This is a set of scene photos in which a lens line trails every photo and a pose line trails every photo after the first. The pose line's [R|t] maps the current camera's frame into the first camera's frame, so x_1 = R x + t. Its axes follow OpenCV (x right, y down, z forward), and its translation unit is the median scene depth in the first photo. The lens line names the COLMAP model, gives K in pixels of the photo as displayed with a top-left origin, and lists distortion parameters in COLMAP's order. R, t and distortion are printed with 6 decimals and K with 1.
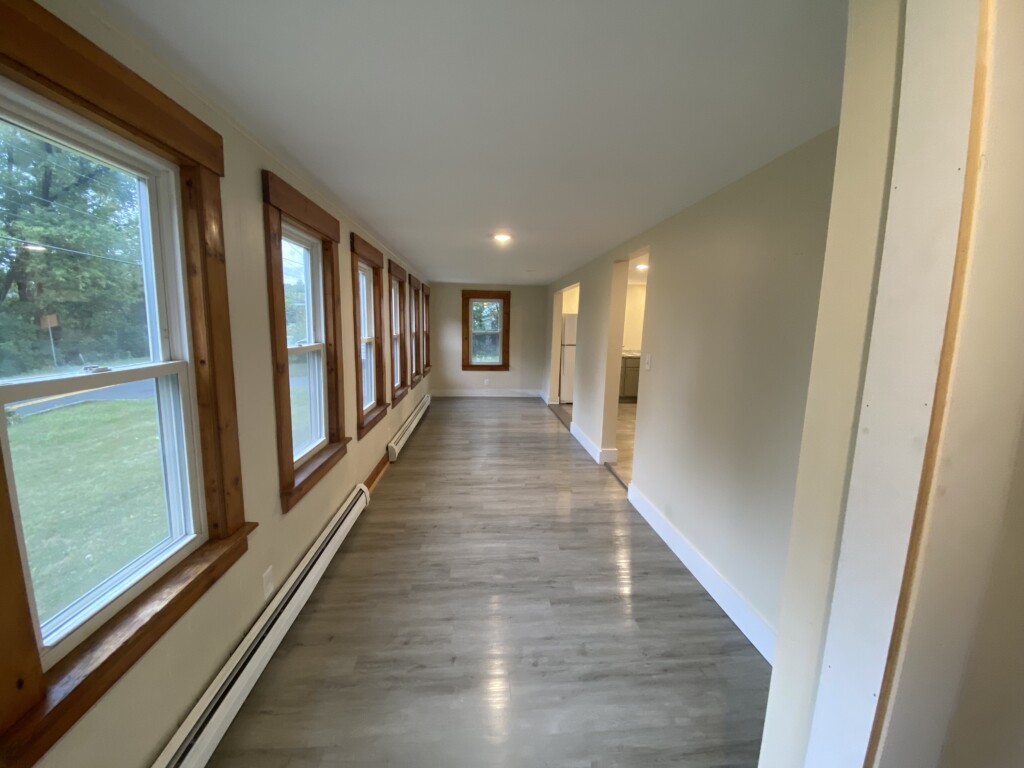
lens RADIAL K [[418.0, 0, 516.6], [0, 418.0, 383.7], [0, 0, 1]] dist [0.042479, -0.024956]
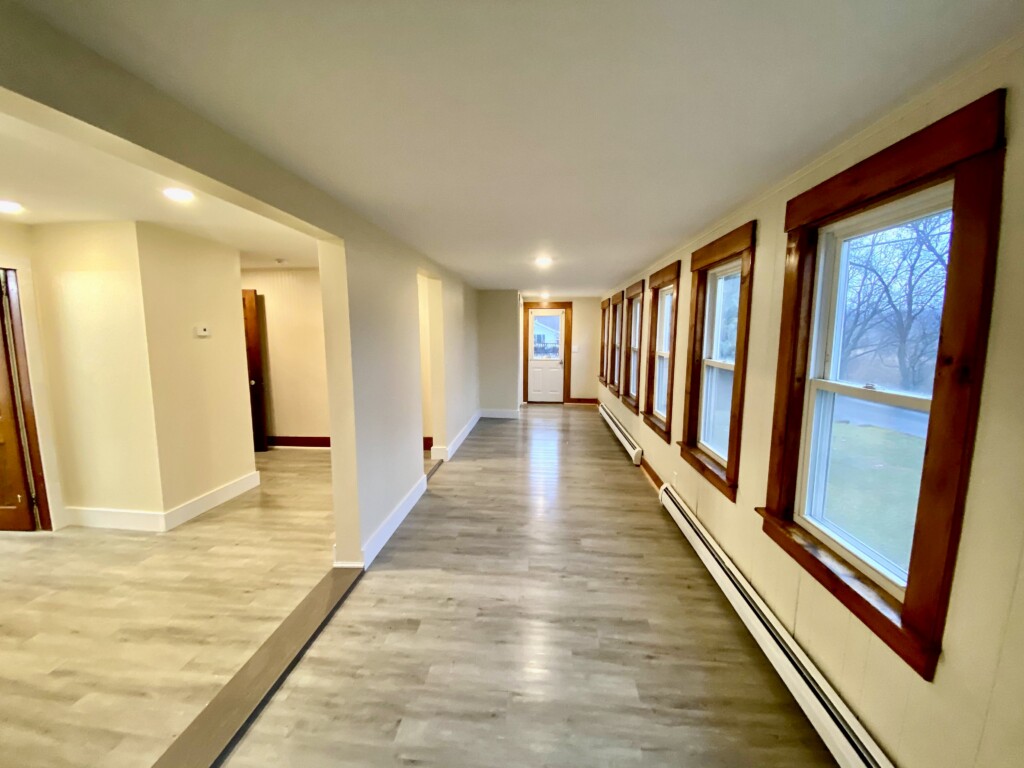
lens RADIAL K [[418.0, 0, 516.6], [0, 418.0, 383.7], [0, 0, 1]] dist [0.042479, -0.024956]
pose [[-0.986027, -0.042516, 0.161070, -0.127600], [0.002396, 0.963164, 0.268904, -0.262160], [-0.166570, 0.265532, -0.949604, 1.721680]]
